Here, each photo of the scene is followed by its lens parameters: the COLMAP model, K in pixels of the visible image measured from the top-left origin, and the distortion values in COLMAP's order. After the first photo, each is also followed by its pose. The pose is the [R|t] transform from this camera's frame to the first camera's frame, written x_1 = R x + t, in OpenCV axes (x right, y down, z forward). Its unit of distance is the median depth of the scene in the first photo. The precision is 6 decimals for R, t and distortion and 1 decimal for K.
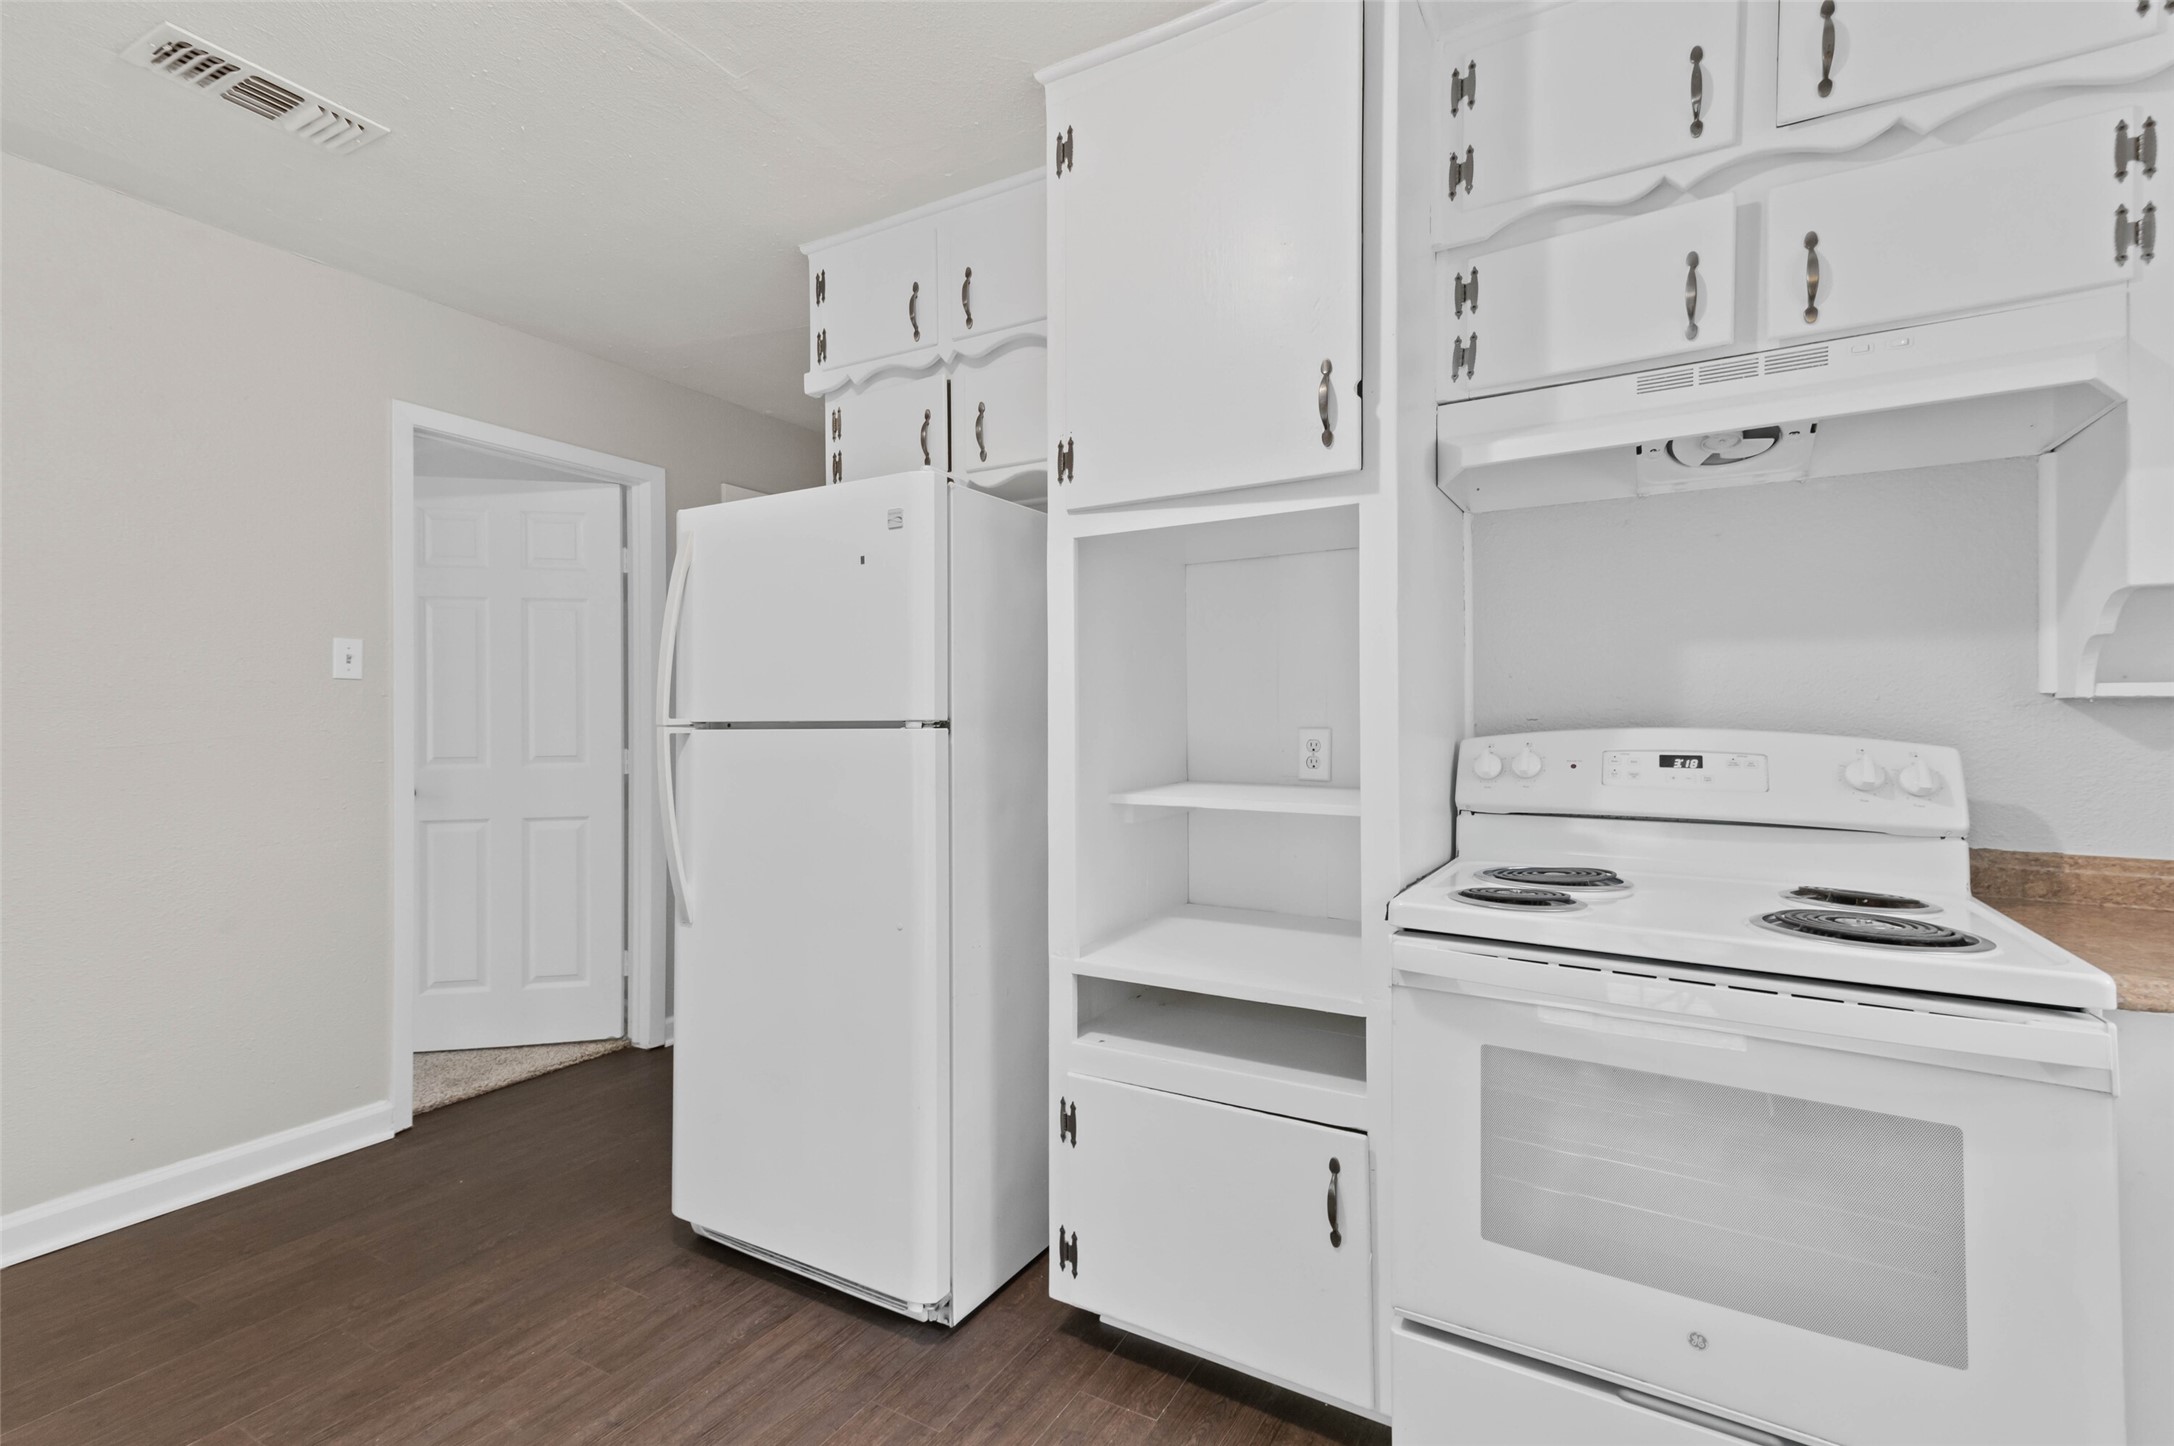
lens RADIAL K [[984.2, 0, 1091.4], [0, 984.2, 712.3], [0, 0, 1]] dist [0.024875, -0.000354]
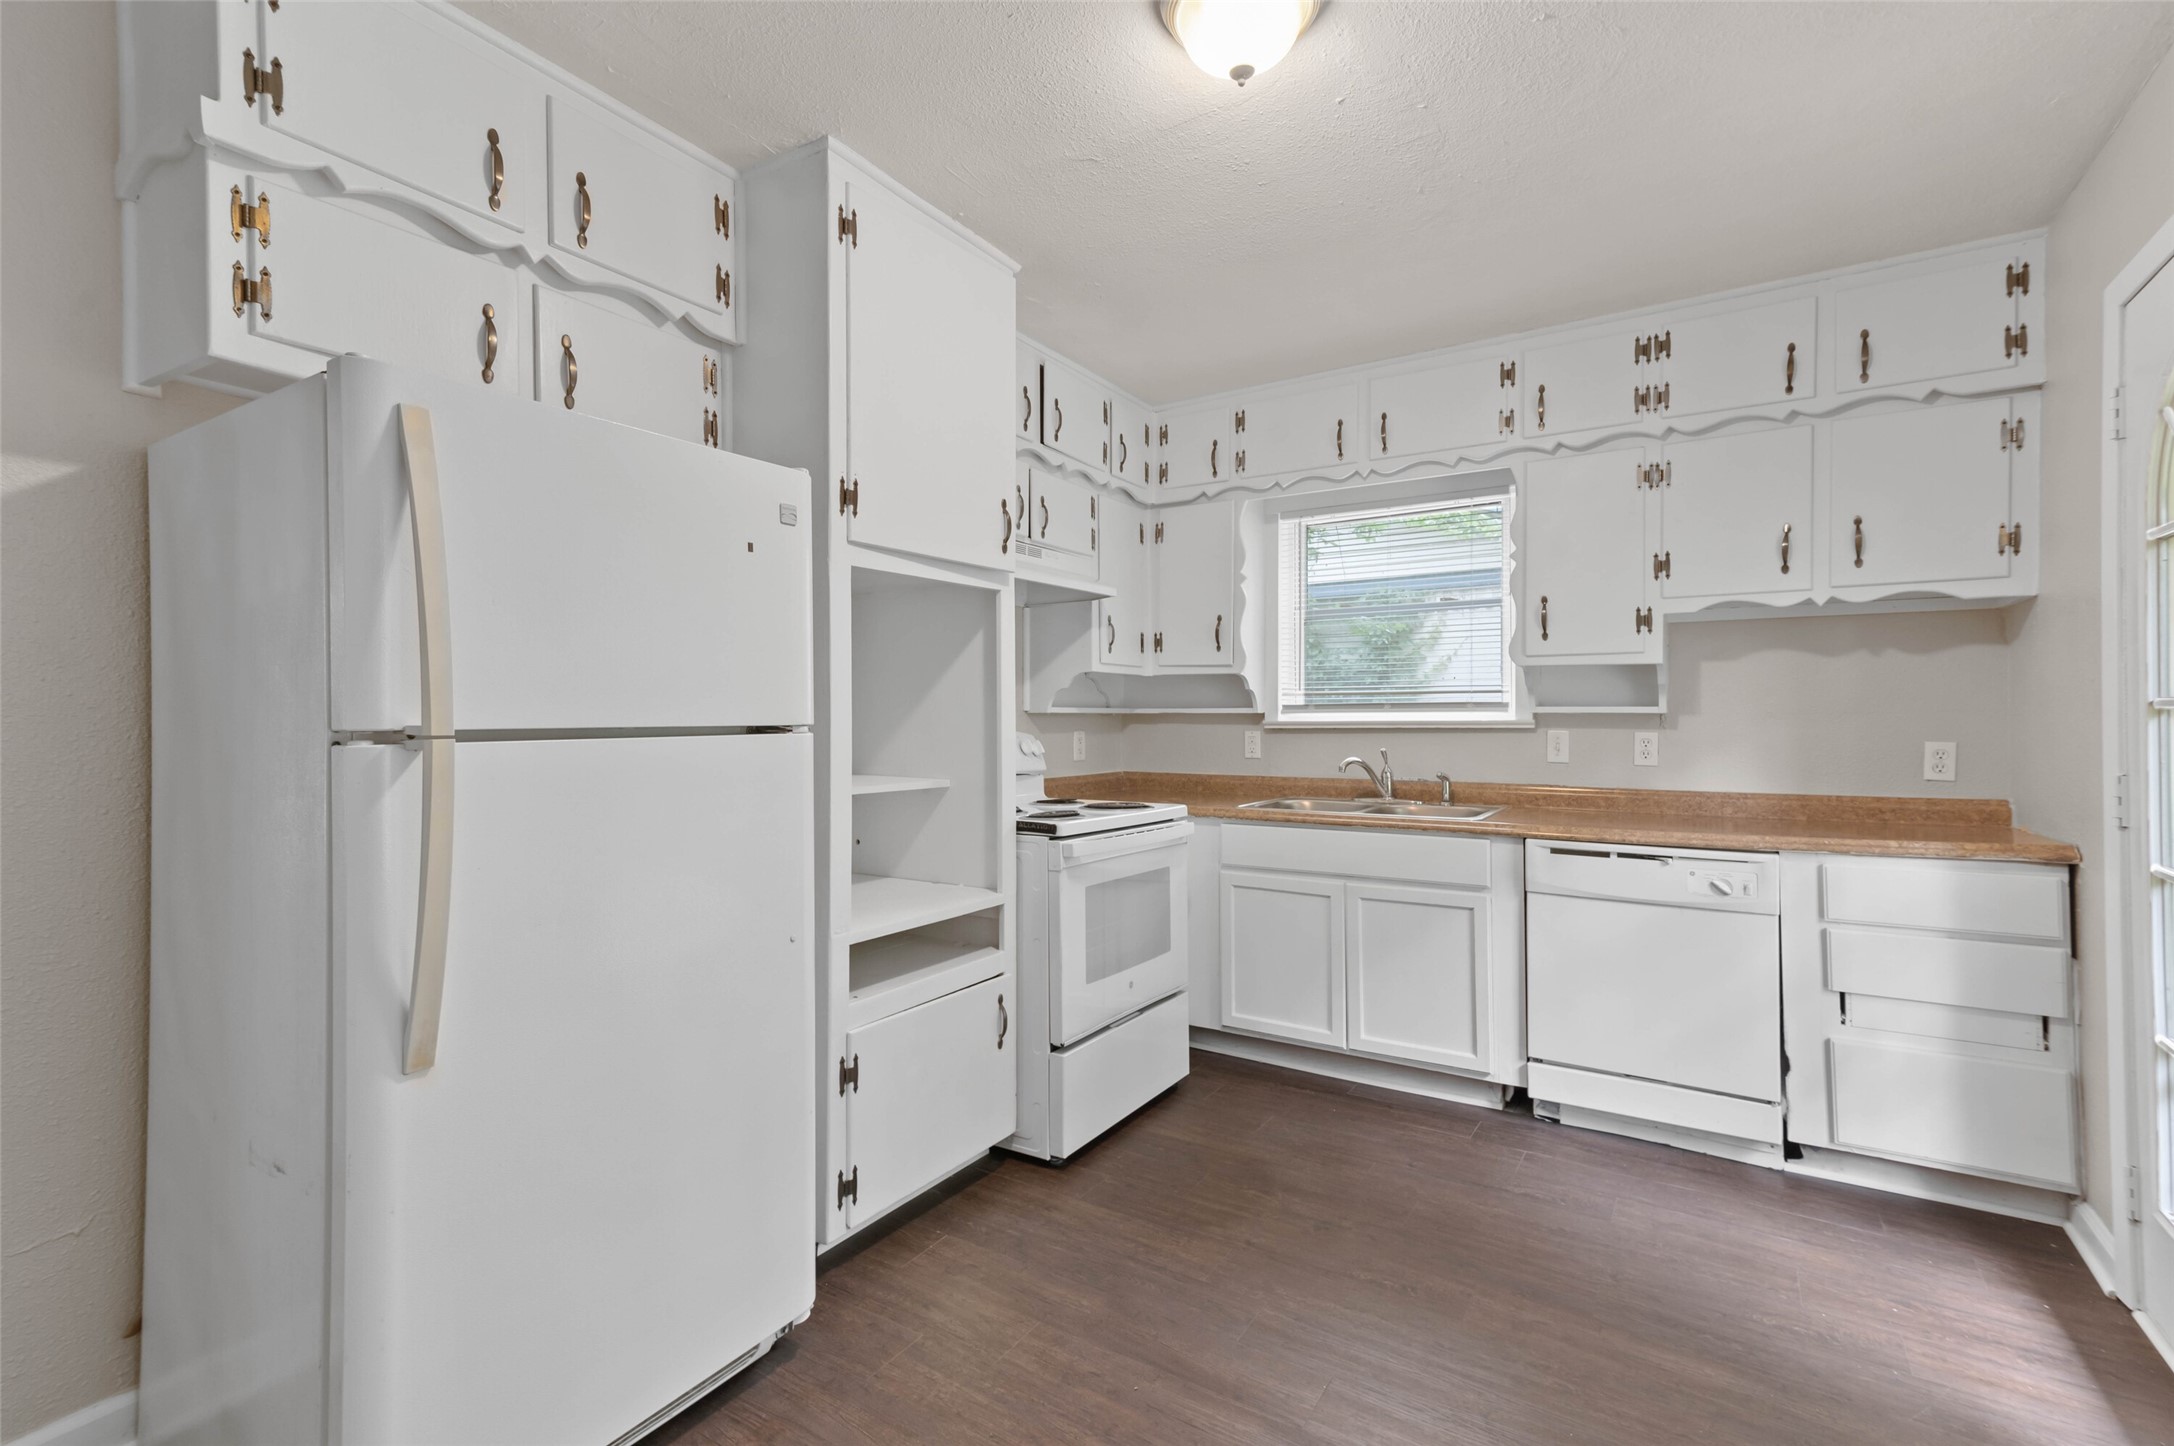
lens RADIAL K [[984.2, 0, 1090.9], [0, 984.2, 724.3], [0, 0, 1]] dist [0.024875, -0.000354]
pose [[0.040439, -0.002352, 0.999179, -1.161489], [-0.001481, 0.999996, 0.002414, 0.005023], [-0.999181, -0.001578, 0.040435, 0.676887]]
